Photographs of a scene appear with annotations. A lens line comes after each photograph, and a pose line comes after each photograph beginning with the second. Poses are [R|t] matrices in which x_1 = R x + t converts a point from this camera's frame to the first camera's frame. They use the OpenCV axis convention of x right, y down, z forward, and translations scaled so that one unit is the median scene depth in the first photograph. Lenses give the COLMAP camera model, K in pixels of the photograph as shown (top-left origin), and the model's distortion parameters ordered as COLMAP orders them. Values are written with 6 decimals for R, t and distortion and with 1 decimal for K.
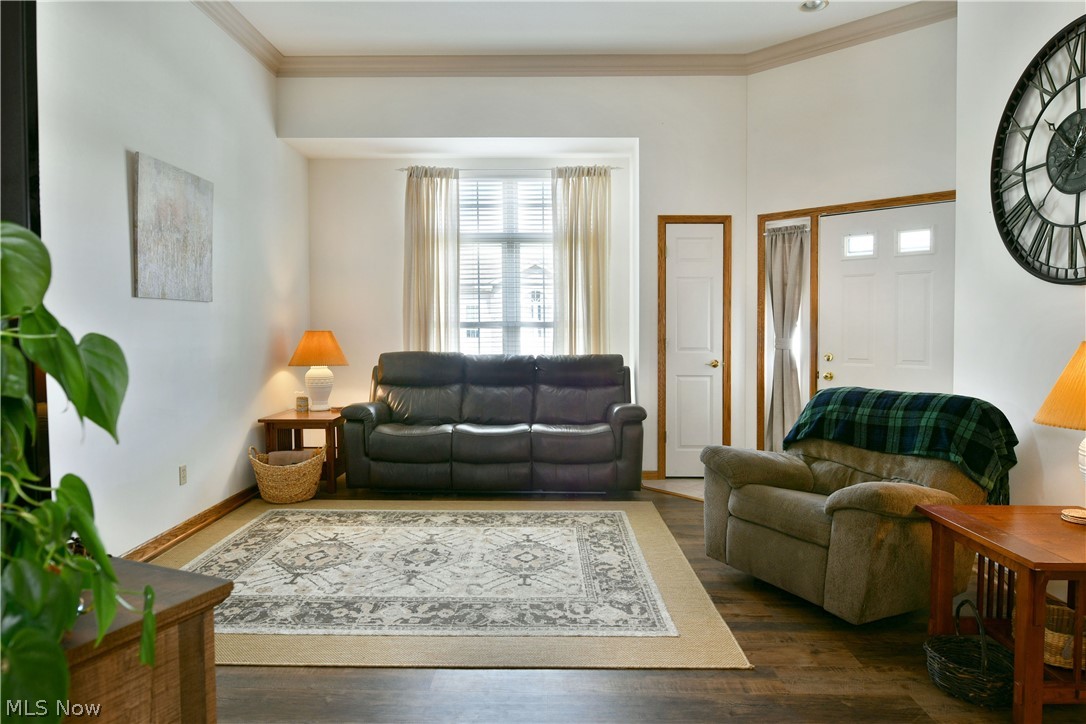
lens RADIAL K [[653.8, 0, 544.0], [0, 653.8, 352.3], [0, 0, 1]] dist [-0.019735, -0.000807]
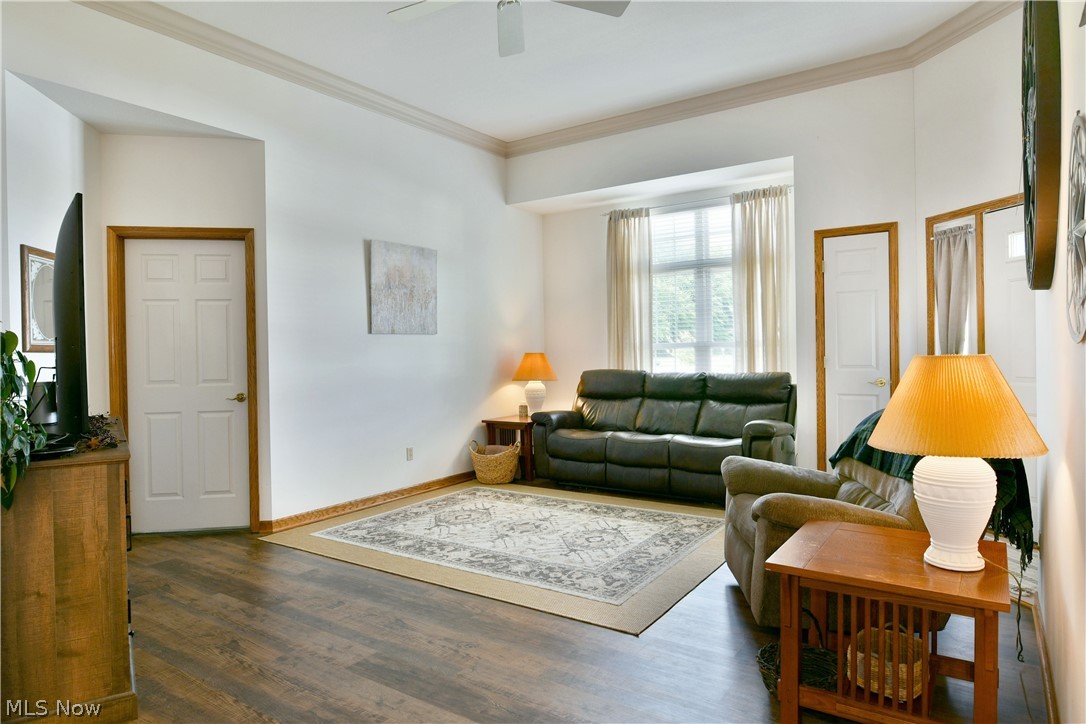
lens RADIAL K [[657.8, 0, 541.3], [0, 657.8, 357.2], [0, 0, 1]] dist [-0.012280, -0.004934]
pose [[0.827767, -0.010562, -0.560973, 0.544902], [-0.001482, 0.999778, -0.021011, 0.002956], [0.561070, 0.018223, 0.827567, -0.062846]]
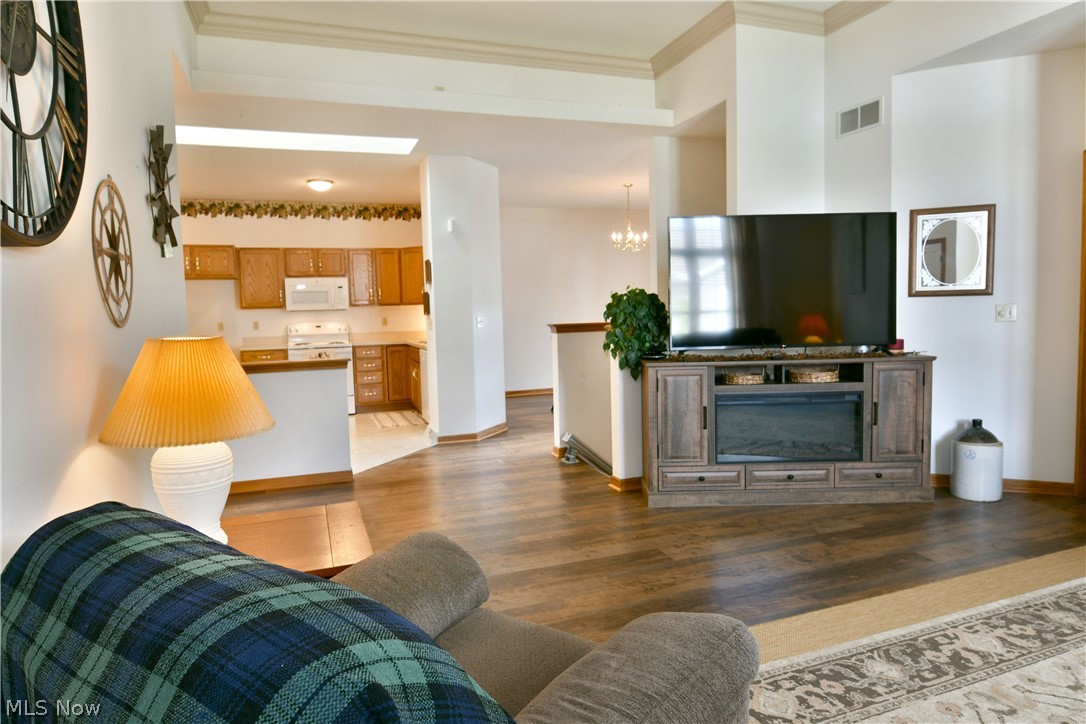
lens RADIAL K [[653.8, 0, 544.0], [0, 653.8, 352.3], [0, 0, 1]] dist [-0.019735, -0.000807]
pose [[-0.933109, 0.046457, -0.356580, 0.438541], [0.012234, 0.995147, 0.097638, -0.046774], [0.359385, 0.086744, -0.929149, 1.173374]]
